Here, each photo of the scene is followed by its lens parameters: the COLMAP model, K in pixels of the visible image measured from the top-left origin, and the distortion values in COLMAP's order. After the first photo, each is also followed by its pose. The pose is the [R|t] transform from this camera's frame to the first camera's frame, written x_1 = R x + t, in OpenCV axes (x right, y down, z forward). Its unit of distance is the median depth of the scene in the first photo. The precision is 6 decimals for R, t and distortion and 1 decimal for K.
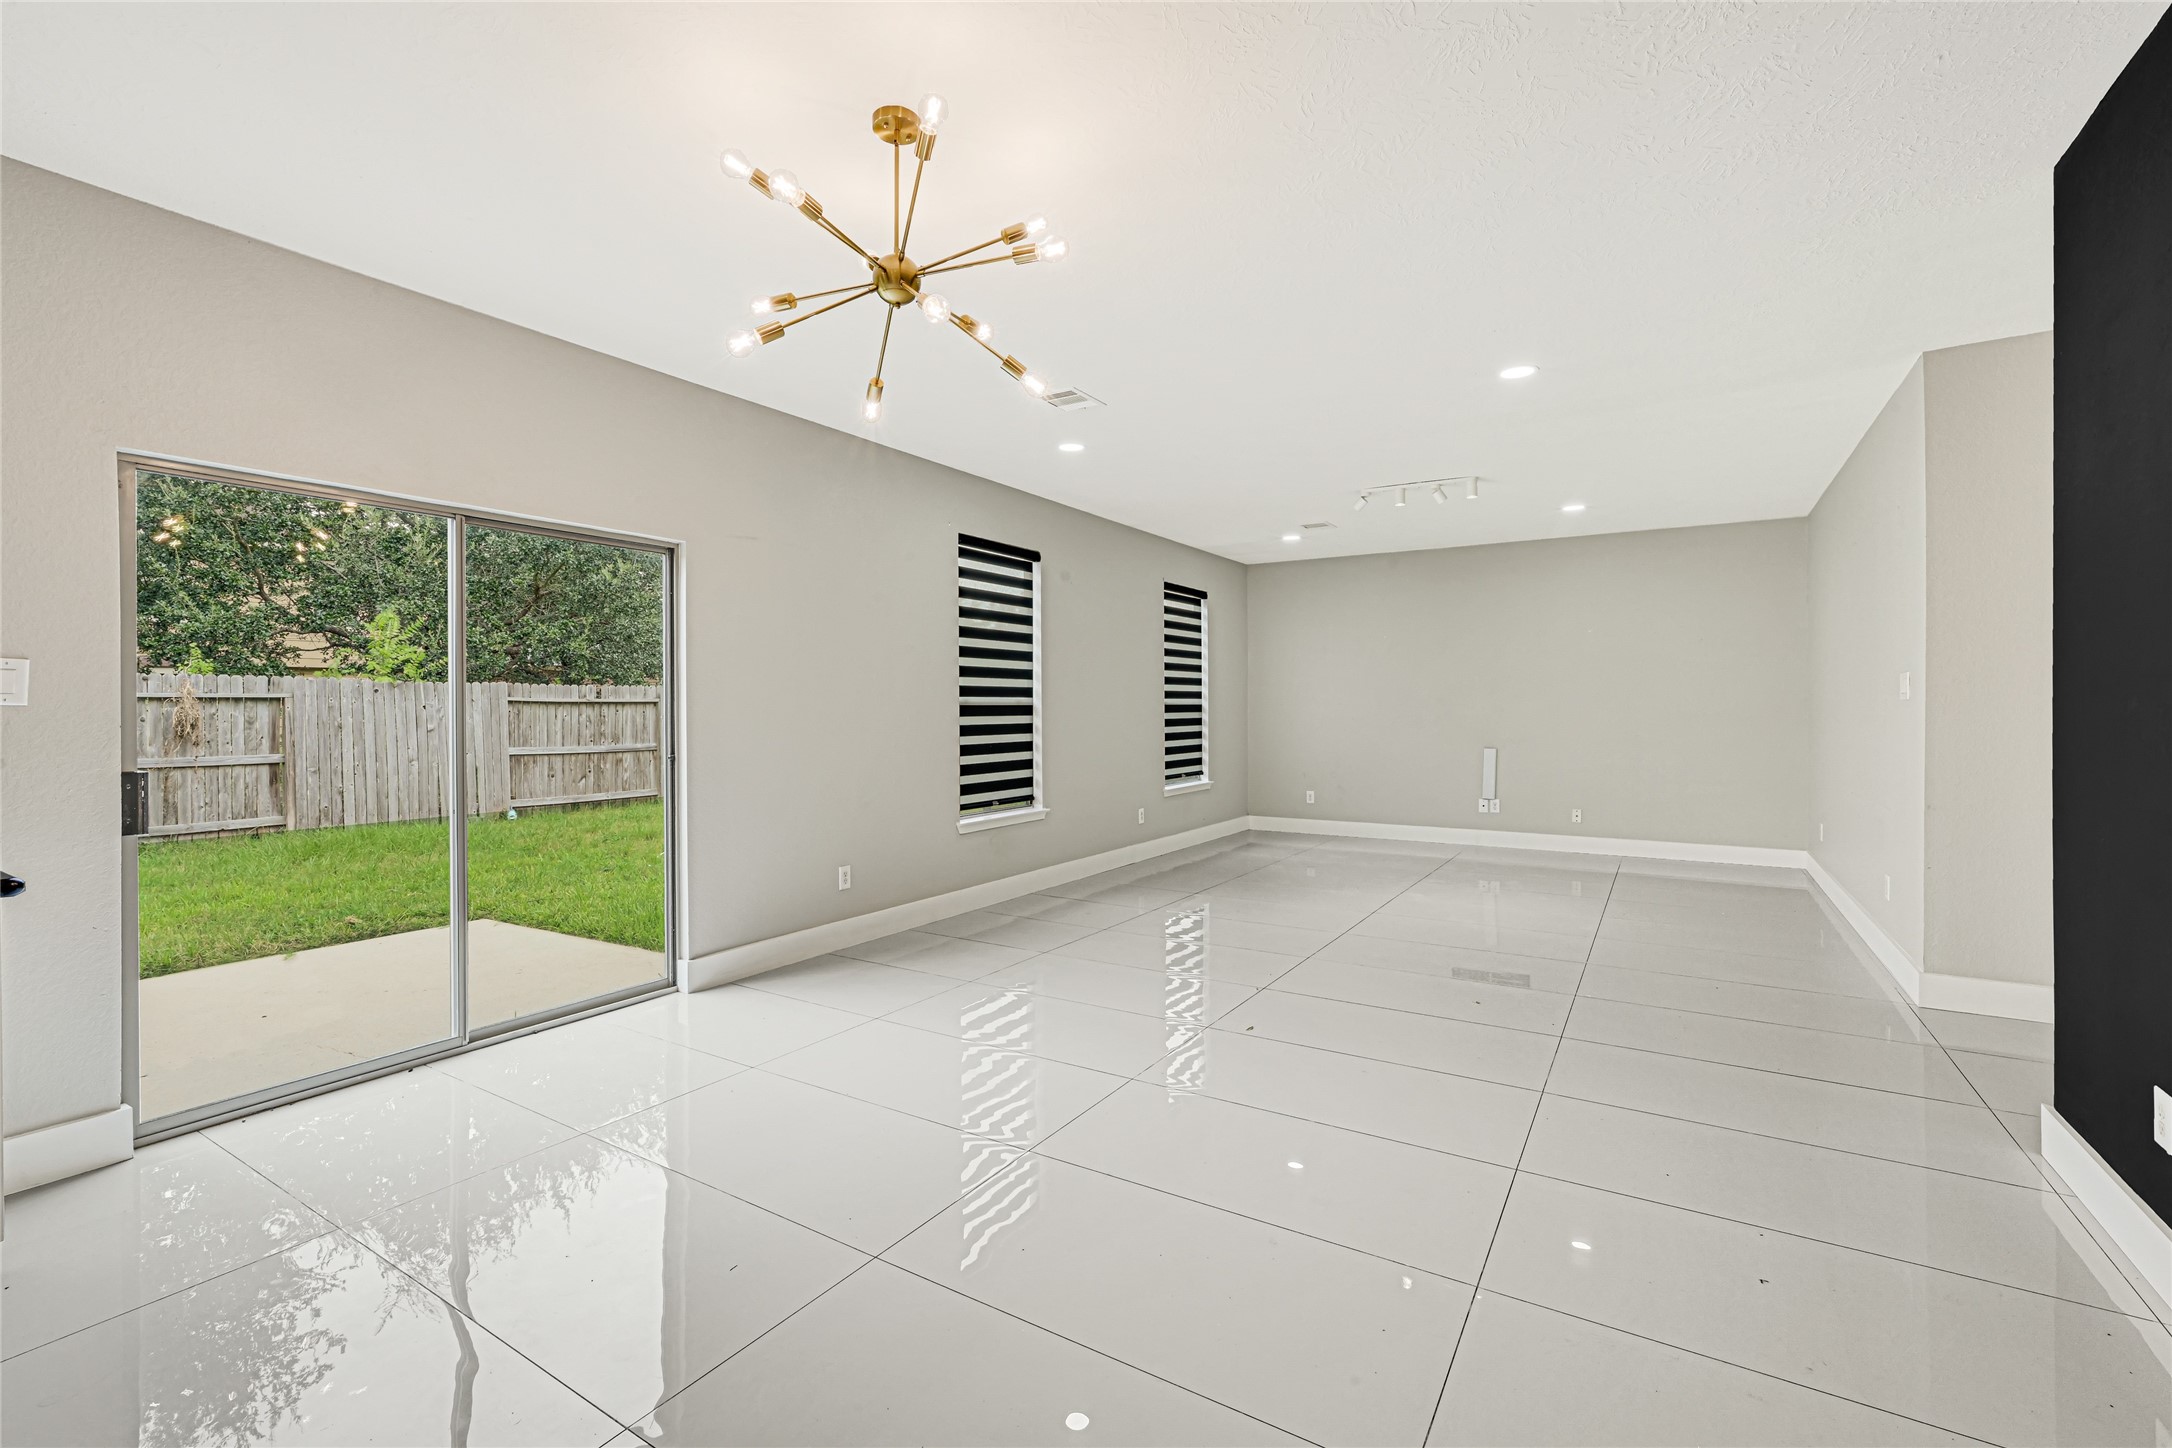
lens RADIAL K [[921.4, 0, 1094.2], [0, 921.4, 708.8], [0, 0, 1]] dist [-0.004602, 0.000590]
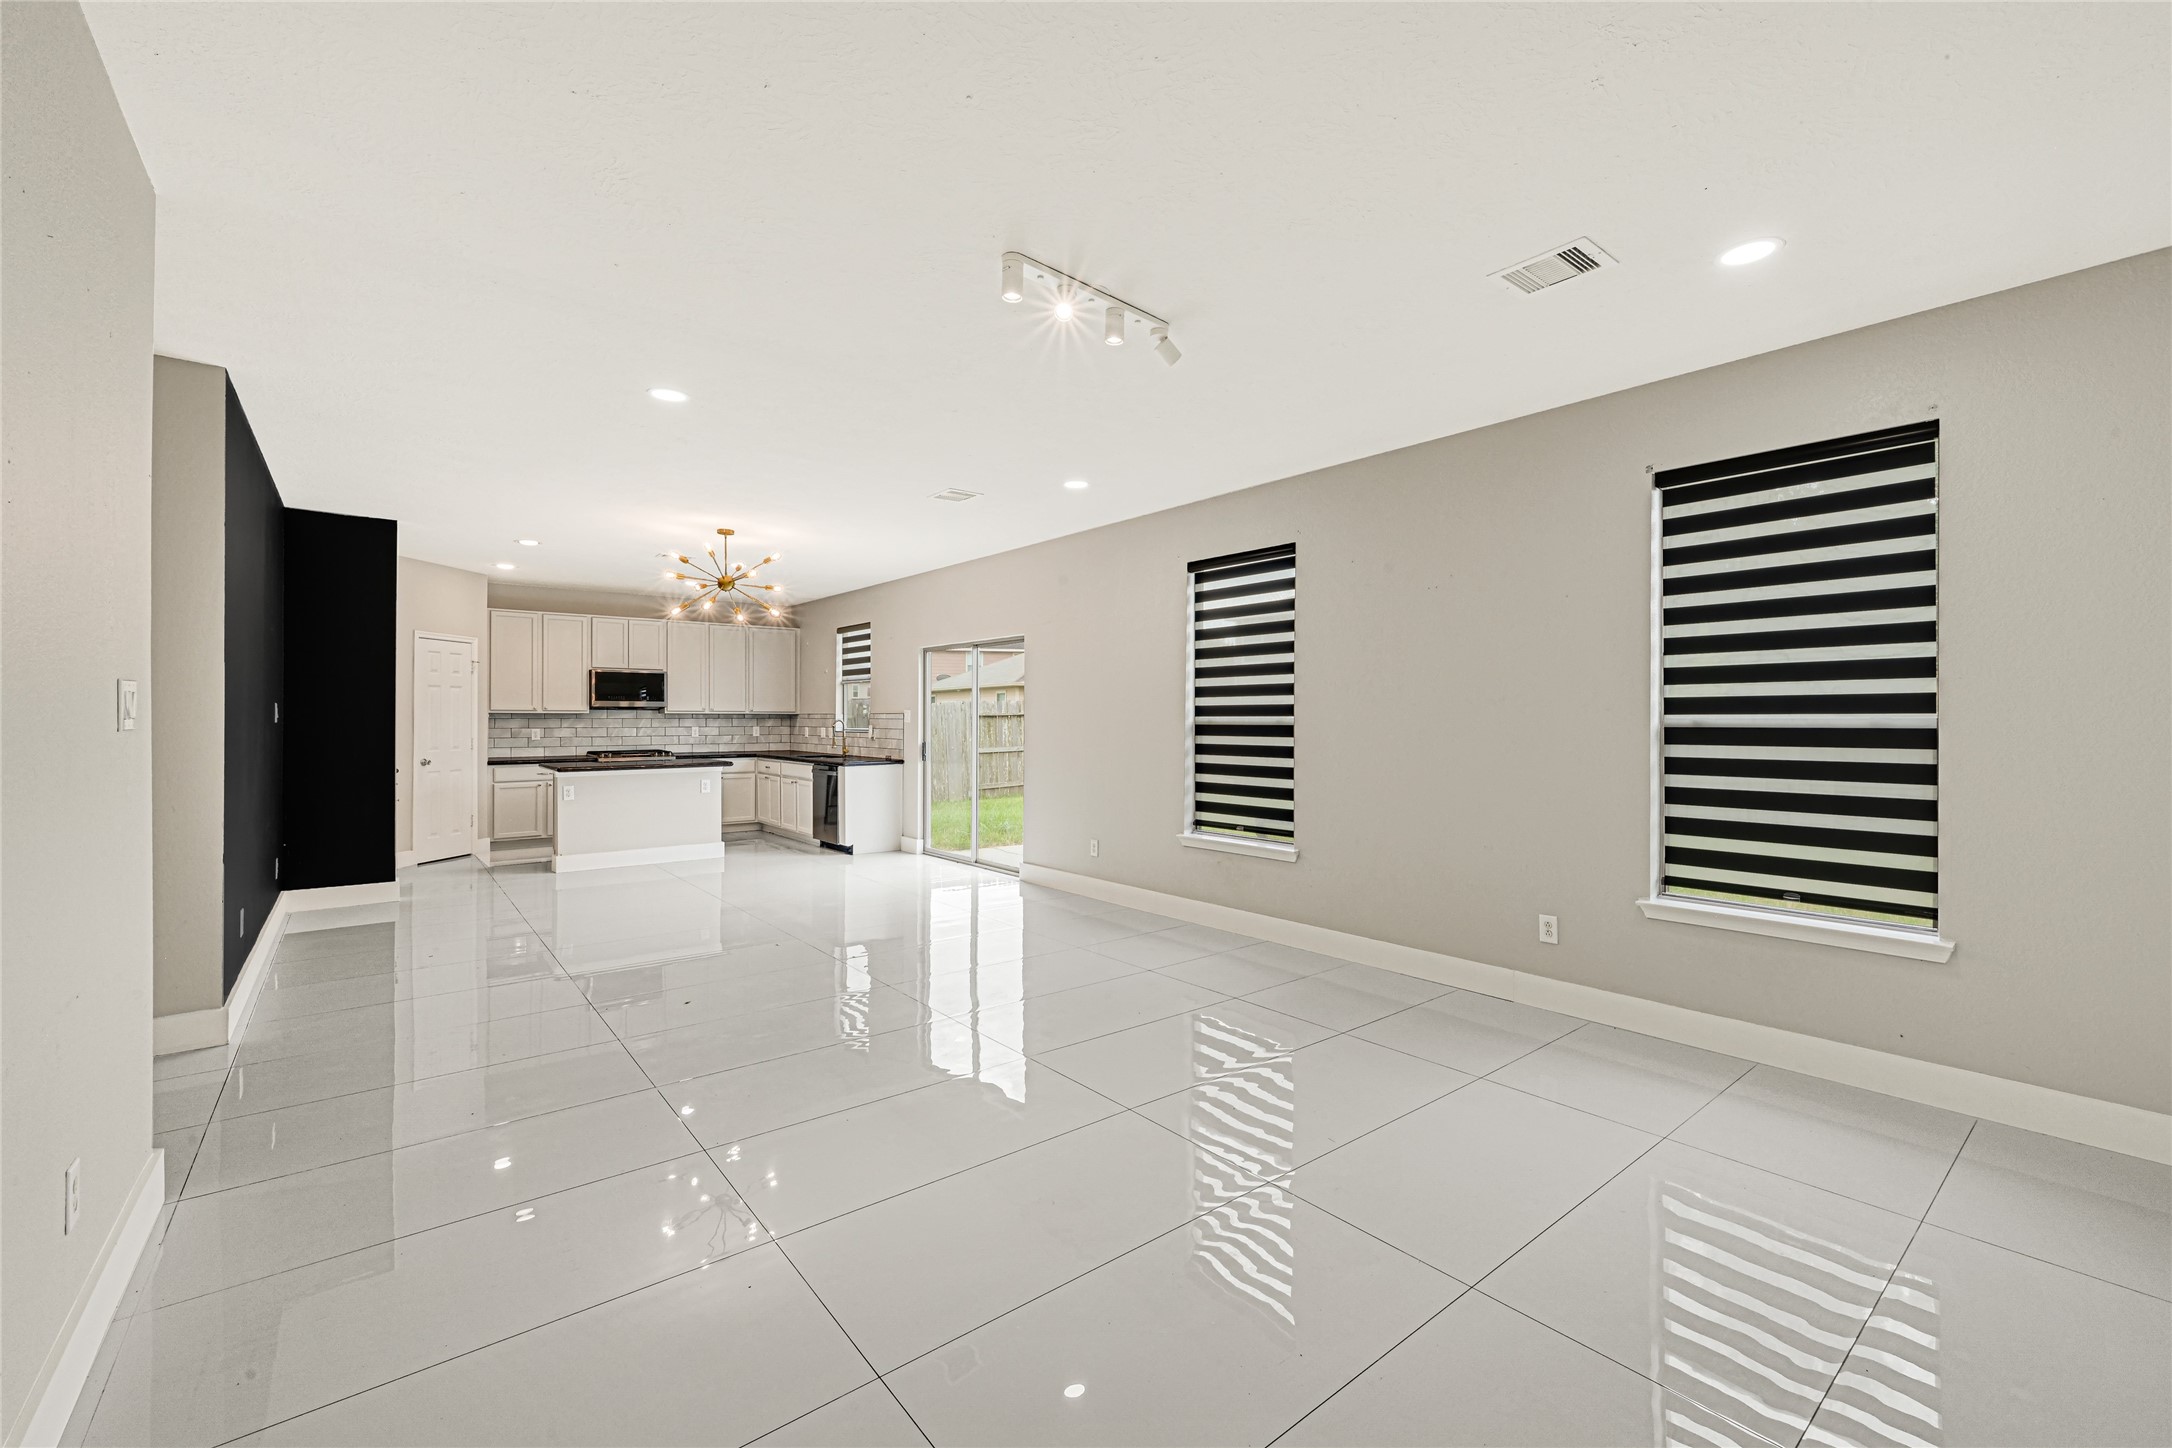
lens RADIAL K [[892.1, 0, 1091.8], [0, 892.1, 715.5], [0, 0, 1]] dist [0.000701, -0.000930]
pose [[-0.322633, -0.000241, -0.946524, 0.659862], [-0.001719, 0.999998, 0.000331, -0.010856], [0.946523, 0.001734, -0.322633, 0.938465]]
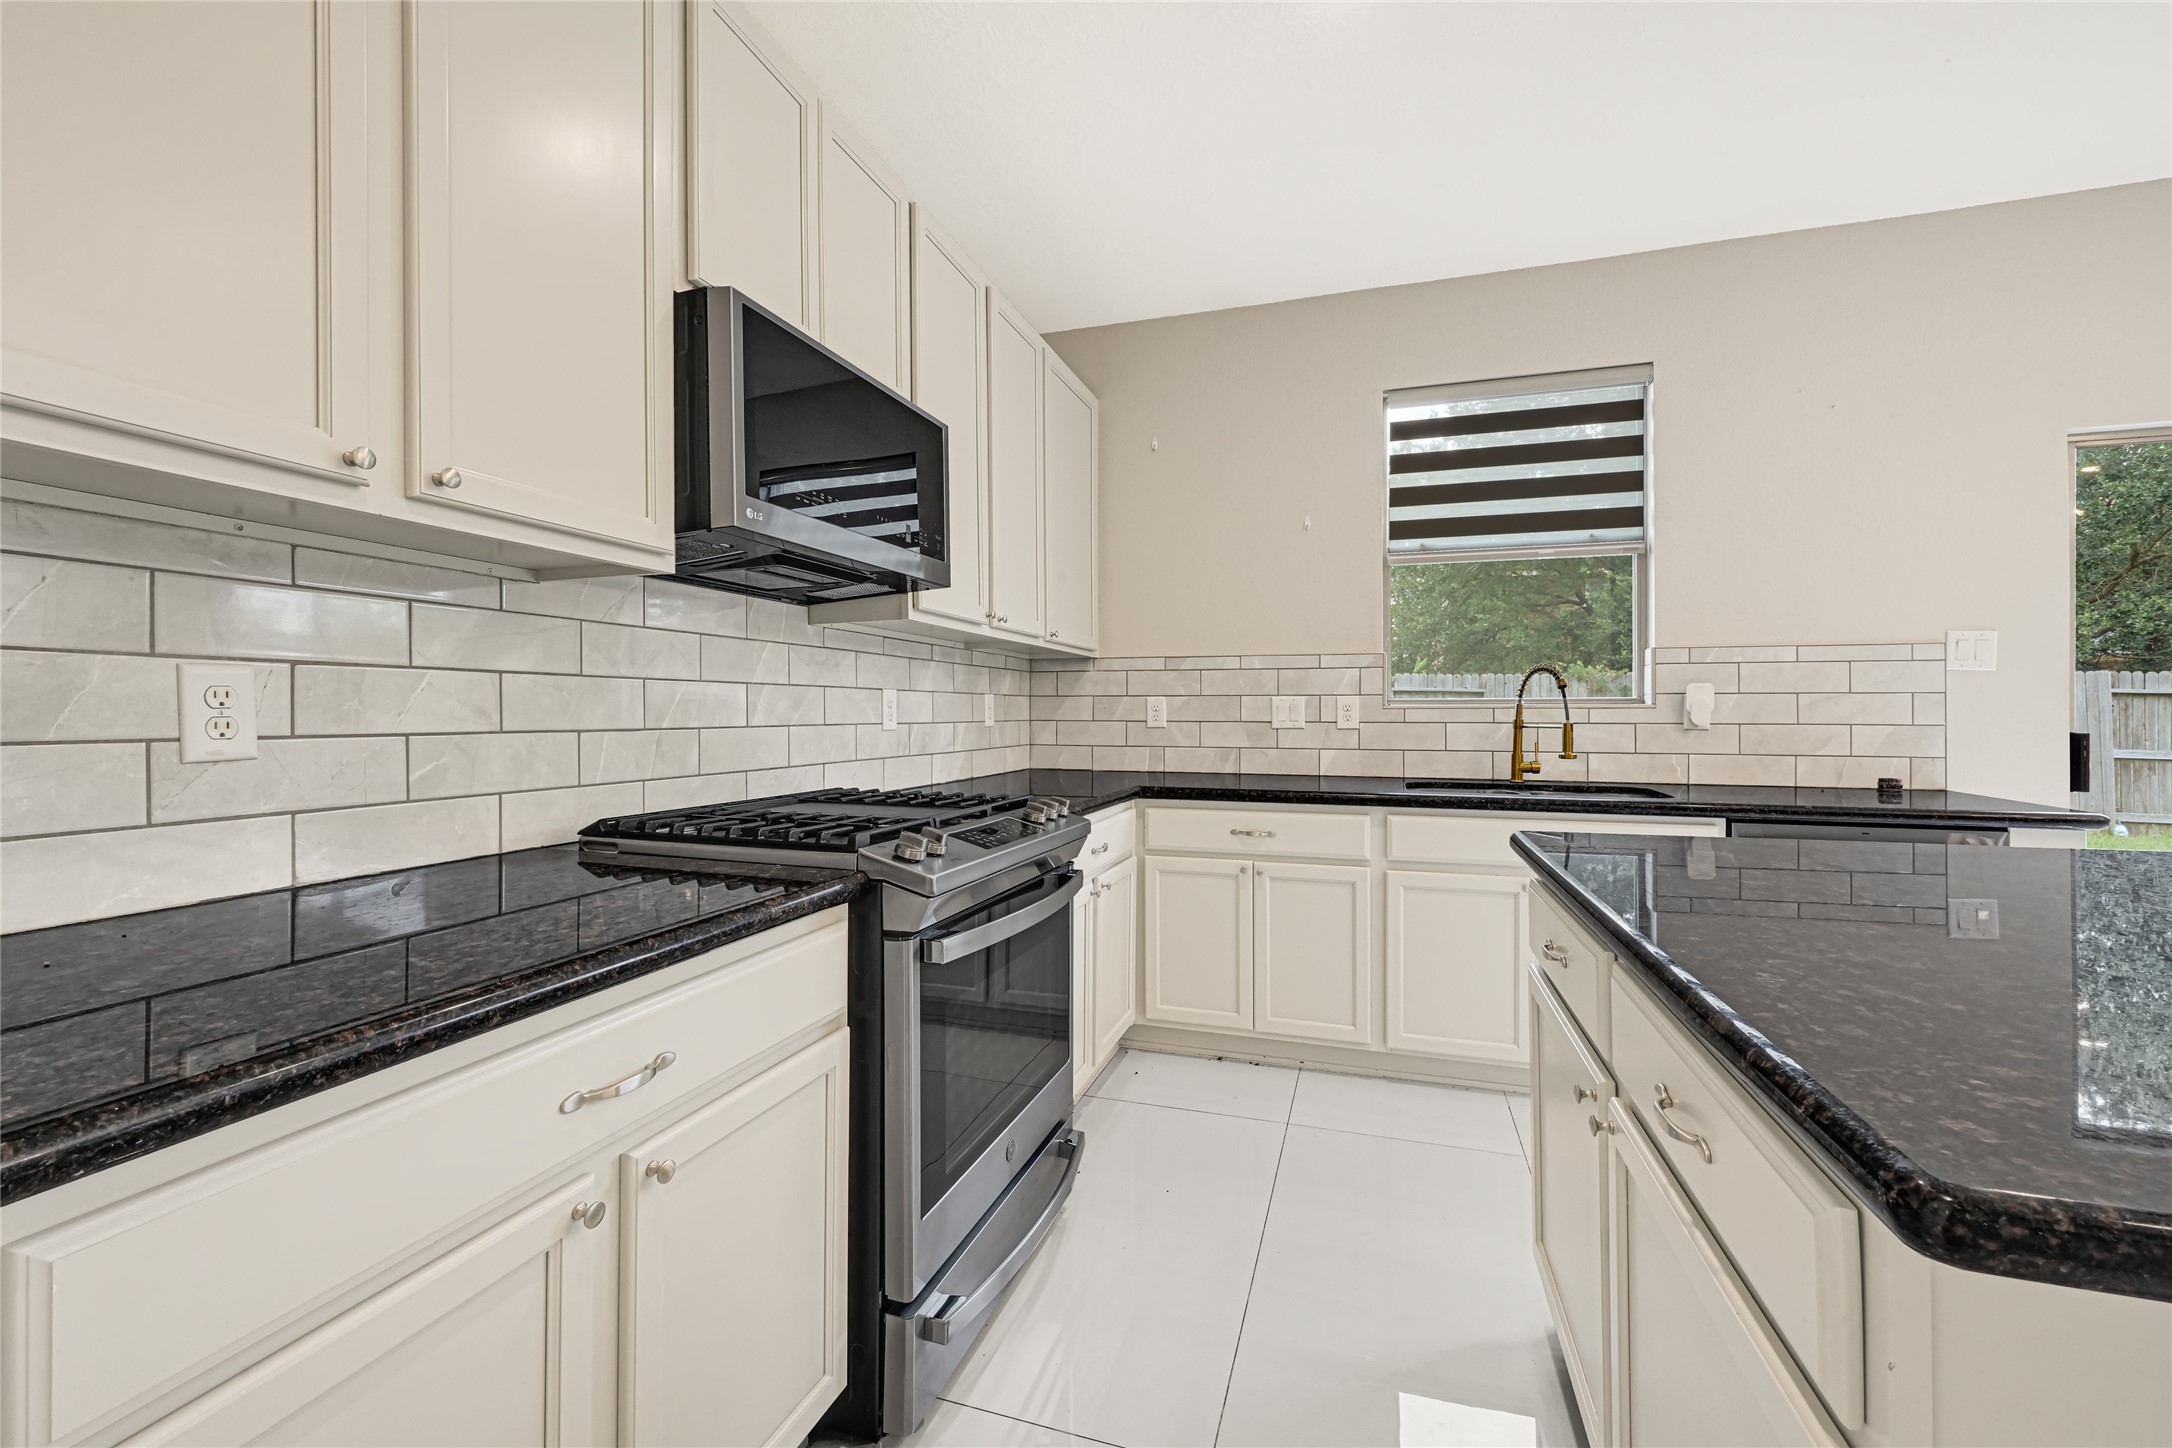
lens RADIAL K [[892.1, 0, 1096.6], [0, 892.1, 714.1], [0, 0, 1]] dist [0.000701, -0.000930]
pose [[0.240922, 0.003771, -0.970537, -0.117130], [-0.003880, 0.999988, 0.002922, 0.017681], [0.970537, 0.003062, 0.240933, -0.127646]]
